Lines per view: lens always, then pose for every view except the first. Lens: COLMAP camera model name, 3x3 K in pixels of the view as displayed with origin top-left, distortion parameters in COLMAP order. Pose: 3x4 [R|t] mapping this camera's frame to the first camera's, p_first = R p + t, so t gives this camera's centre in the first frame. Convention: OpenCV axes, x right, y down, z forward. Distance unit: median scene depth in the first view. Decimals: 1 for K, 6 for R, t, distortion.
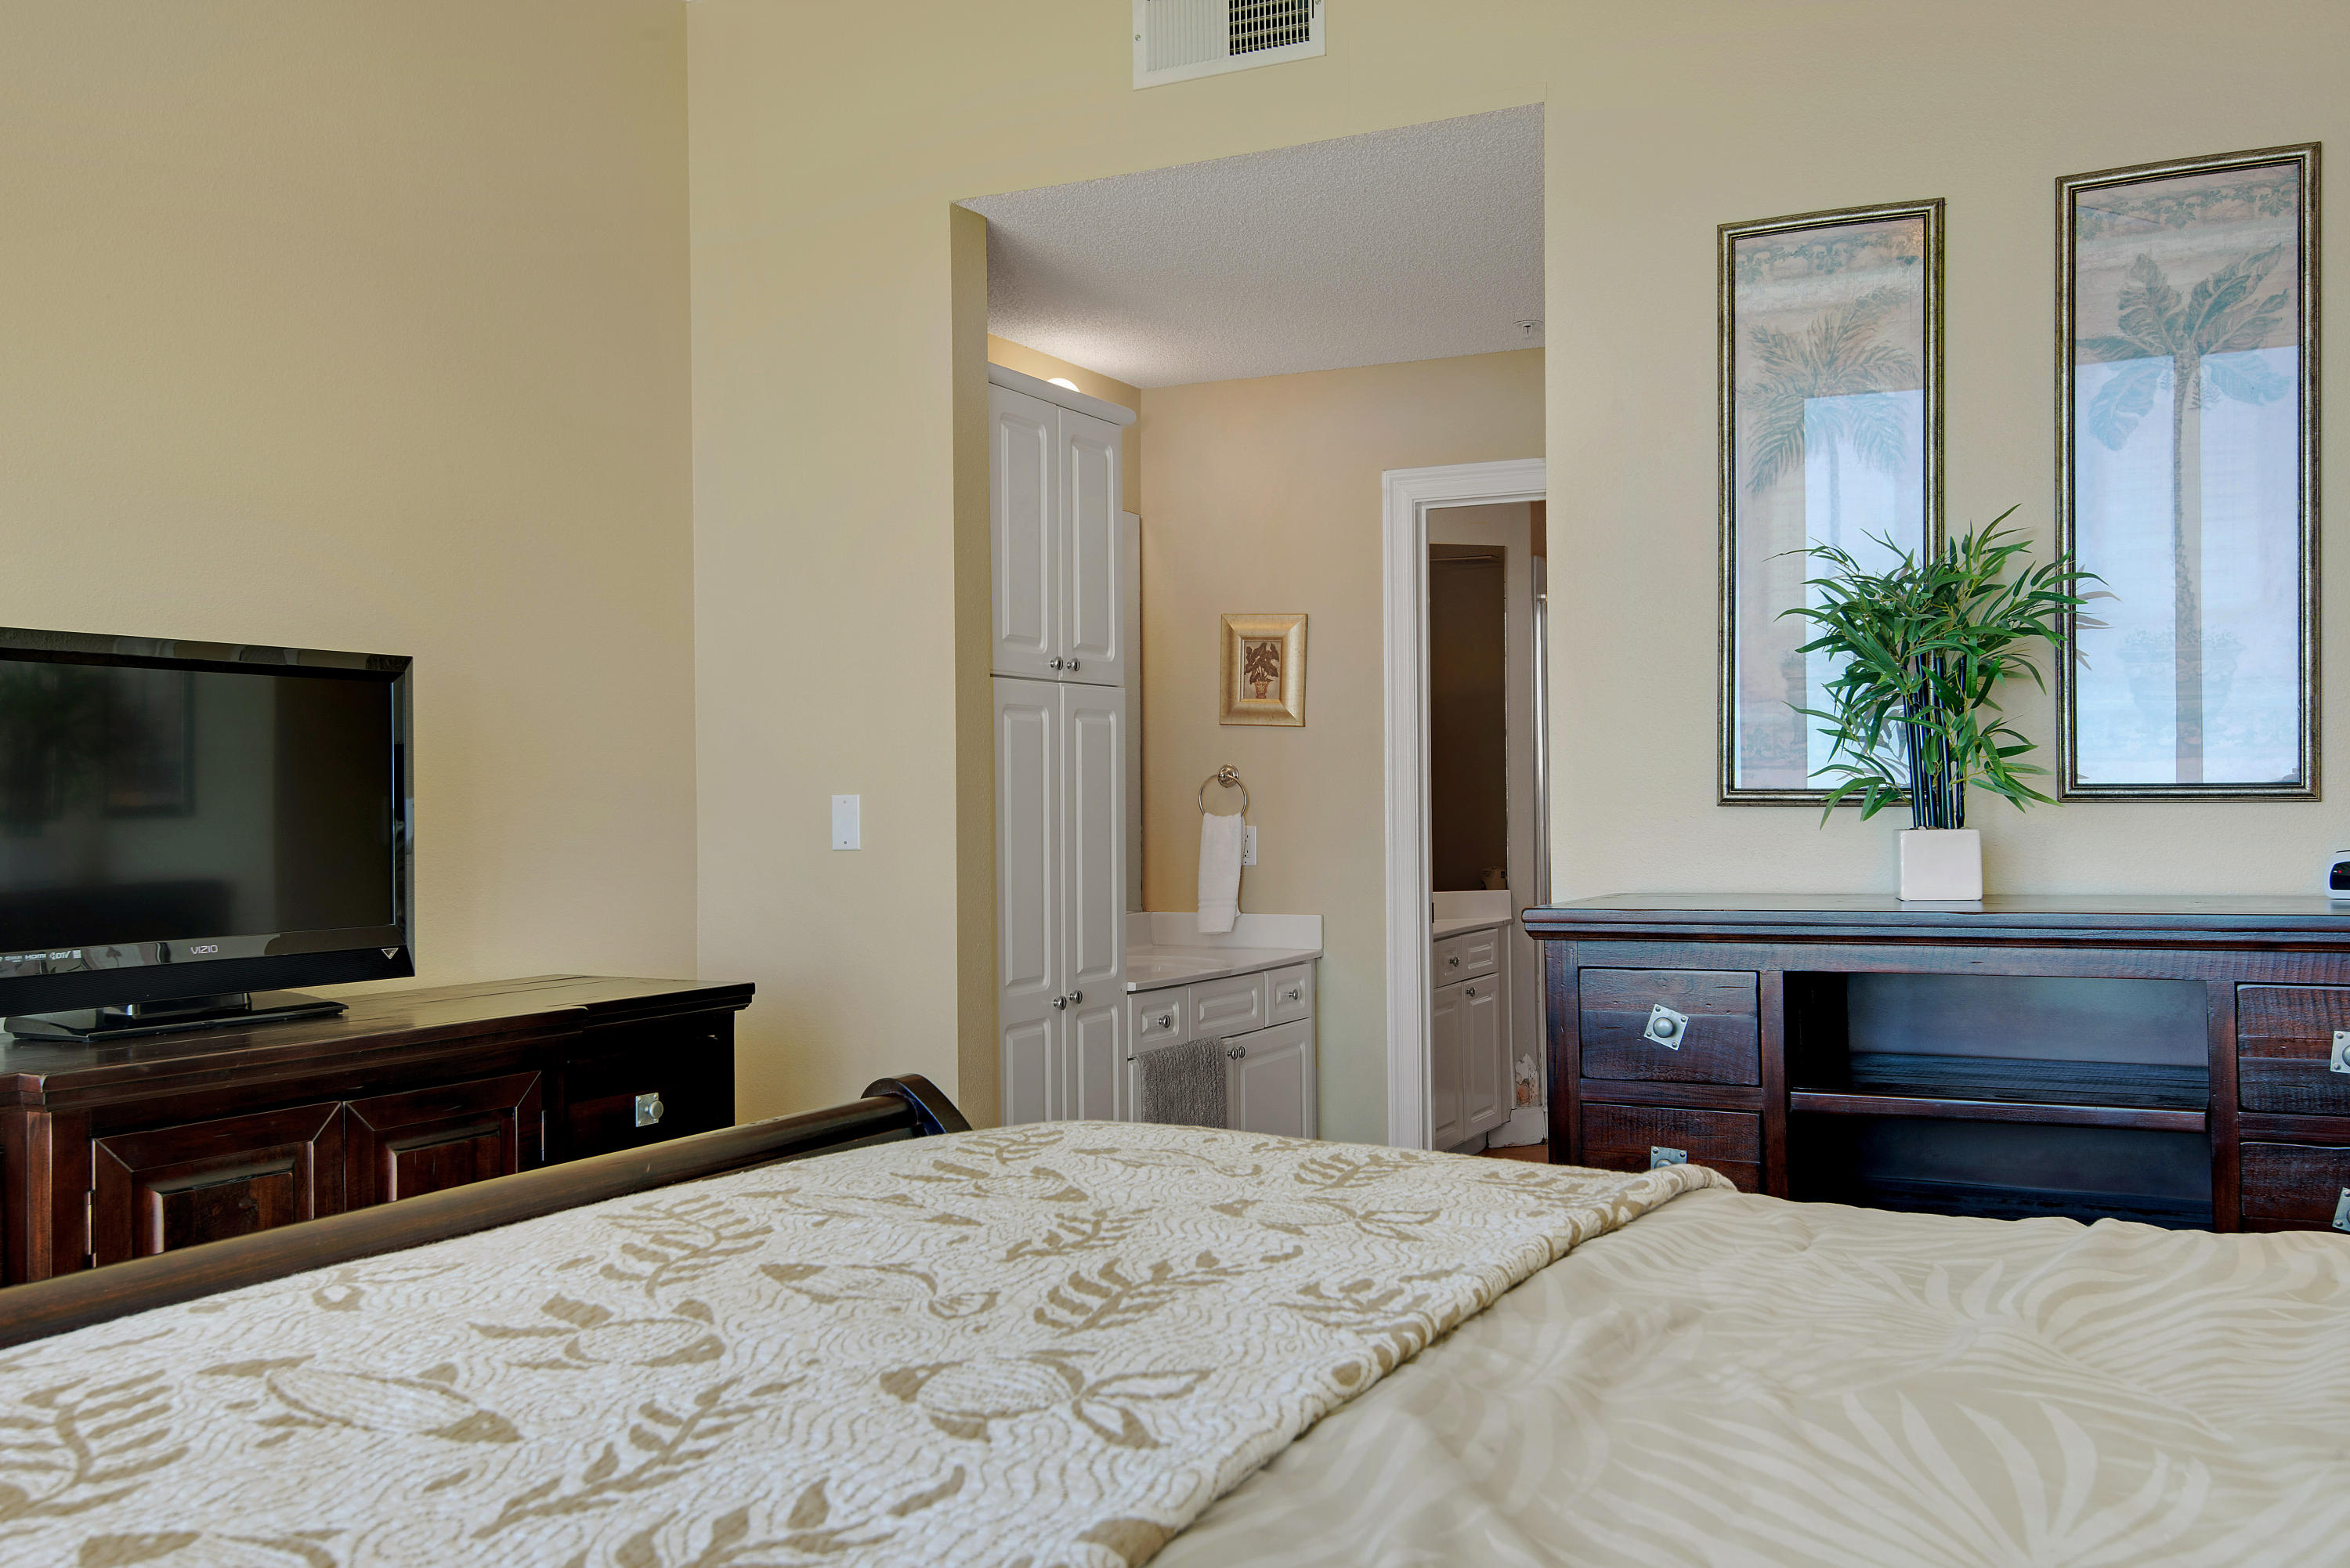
lens RADIAL K [[2153.7, 0, 1174.8], [0, 2153.7, 787.3], [0, 0, 1]] dist [0.047395, 0.012835]
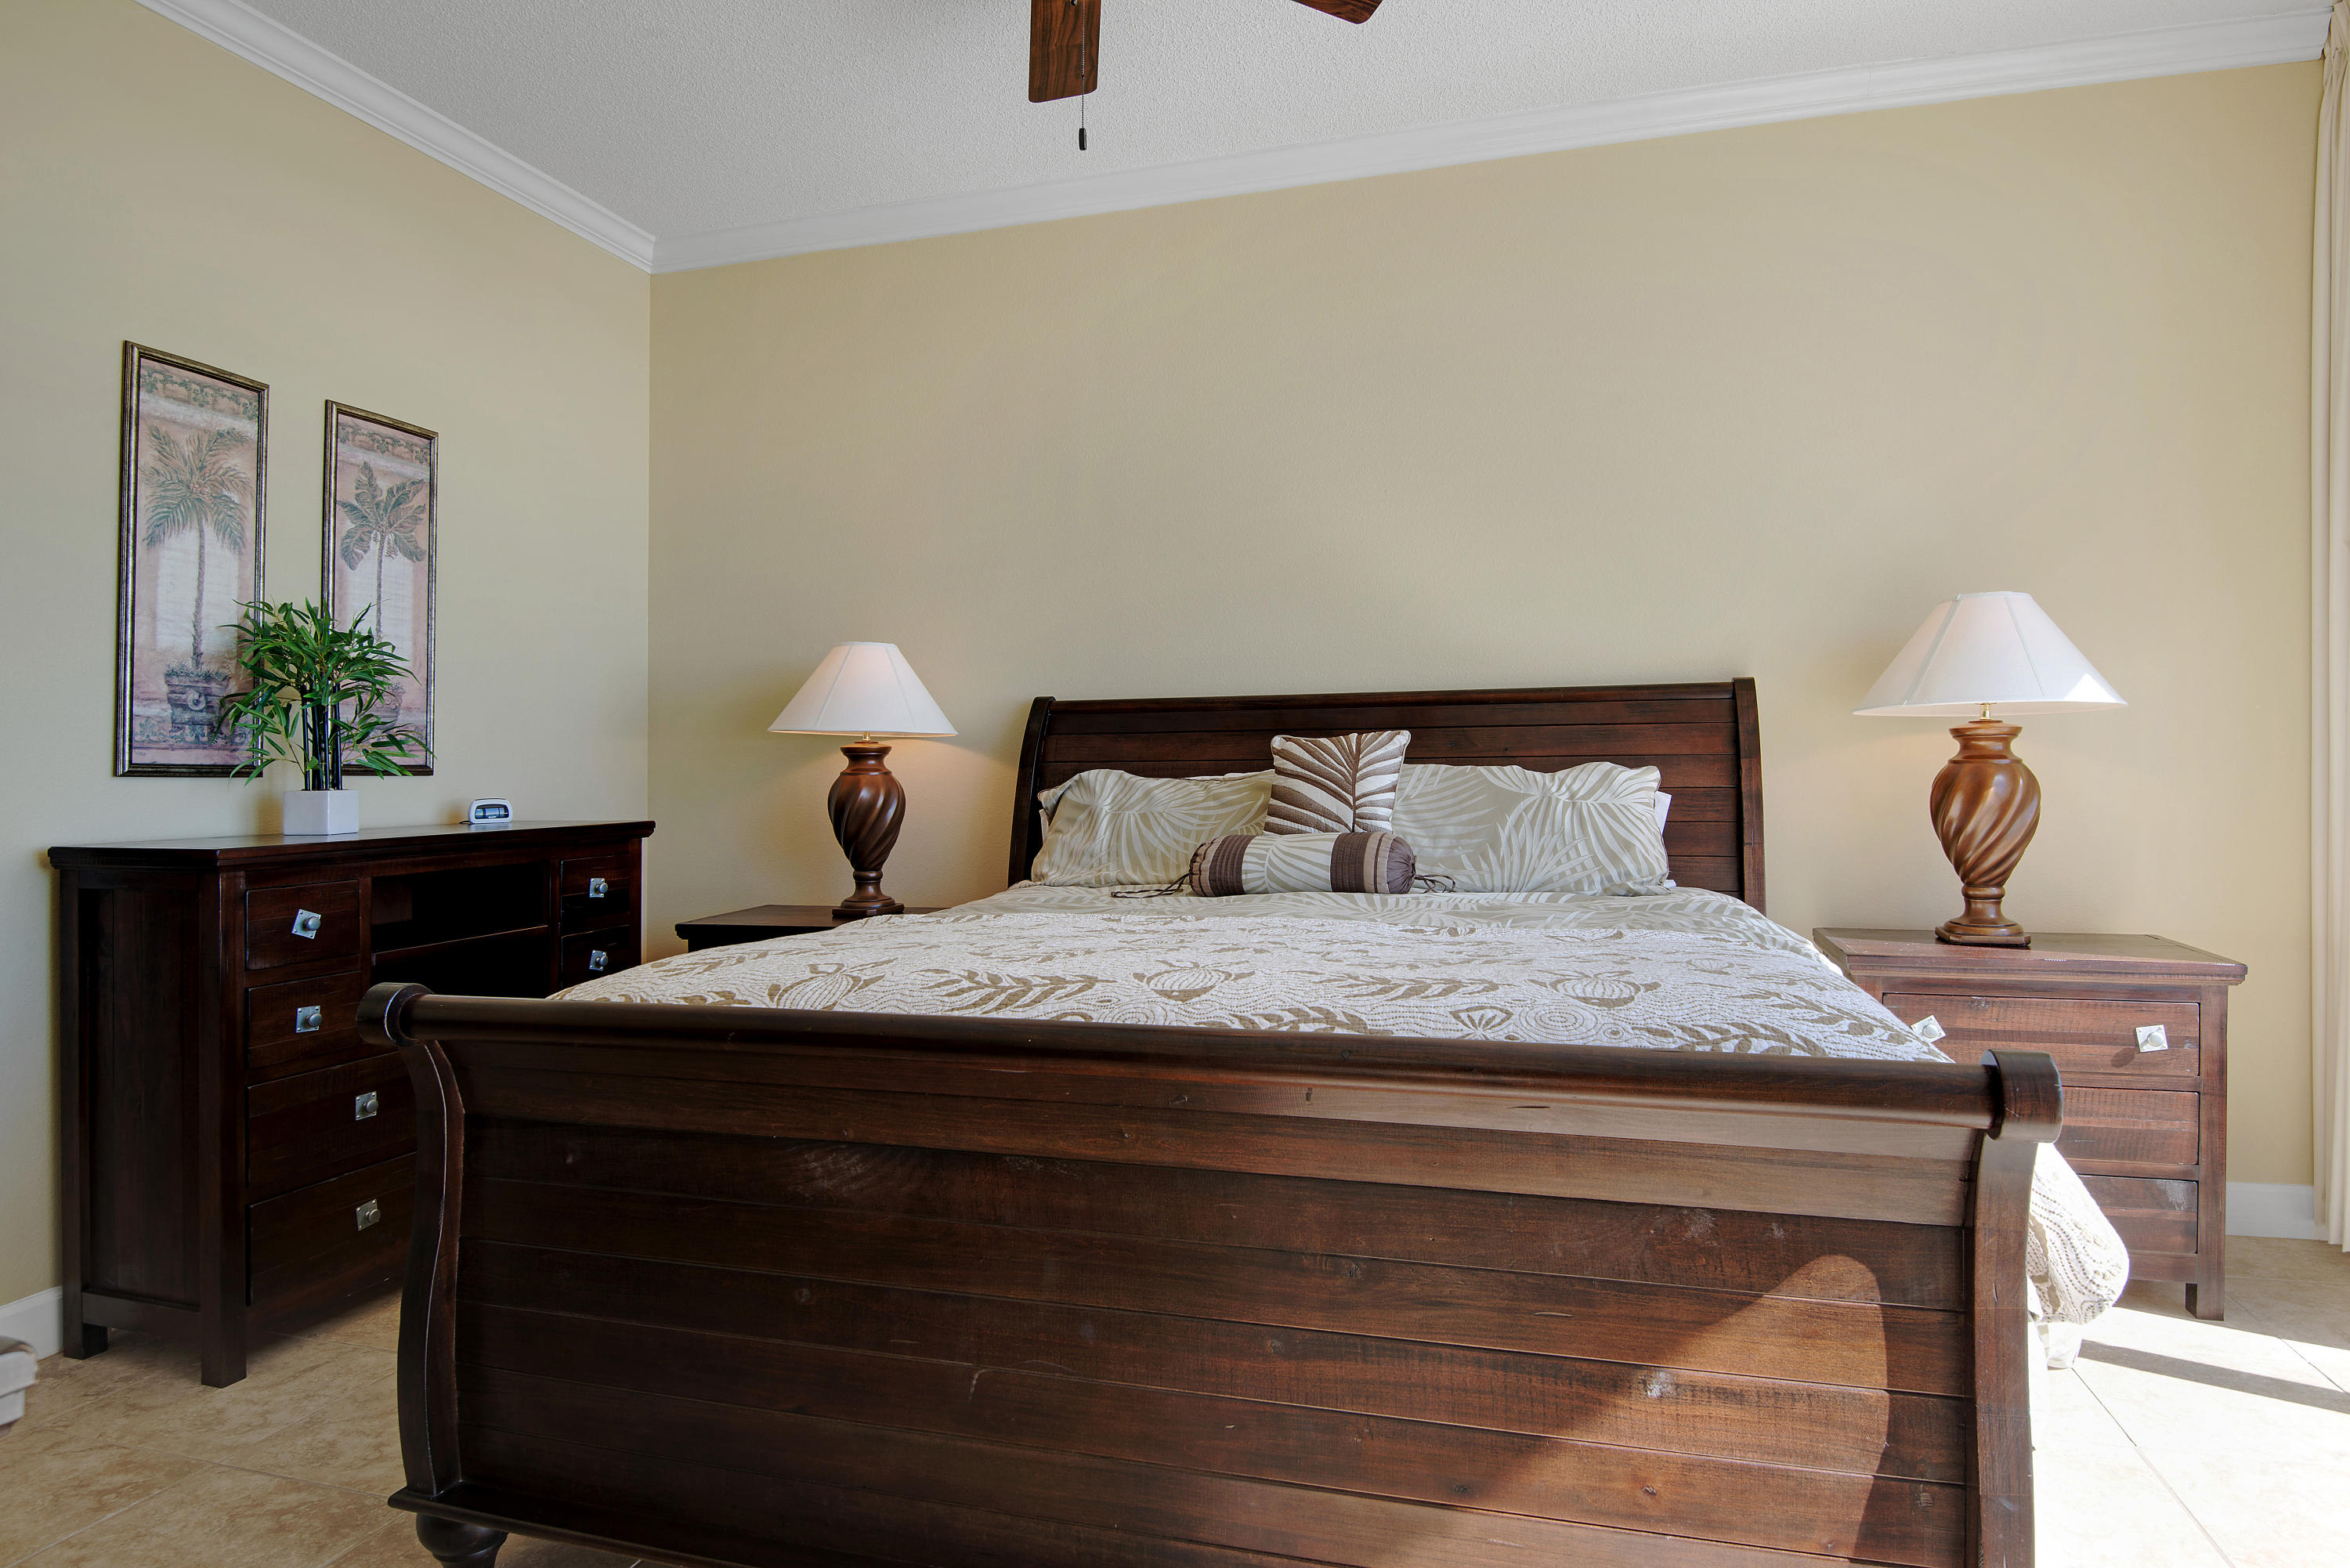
lens RADIAL K [[1345.3, 0, 1175.5], [0, 1345.3, 778.1], [0, 0, 1]] dist [0.021920, -0.000285]
pose [[-0.159570, 0.009158, 0.987144, -0.698820], [-0.002598, 0.999950, -0.009697, 0.017156], [-0.987183, -0.004112, -0.159538, 0.509787]]
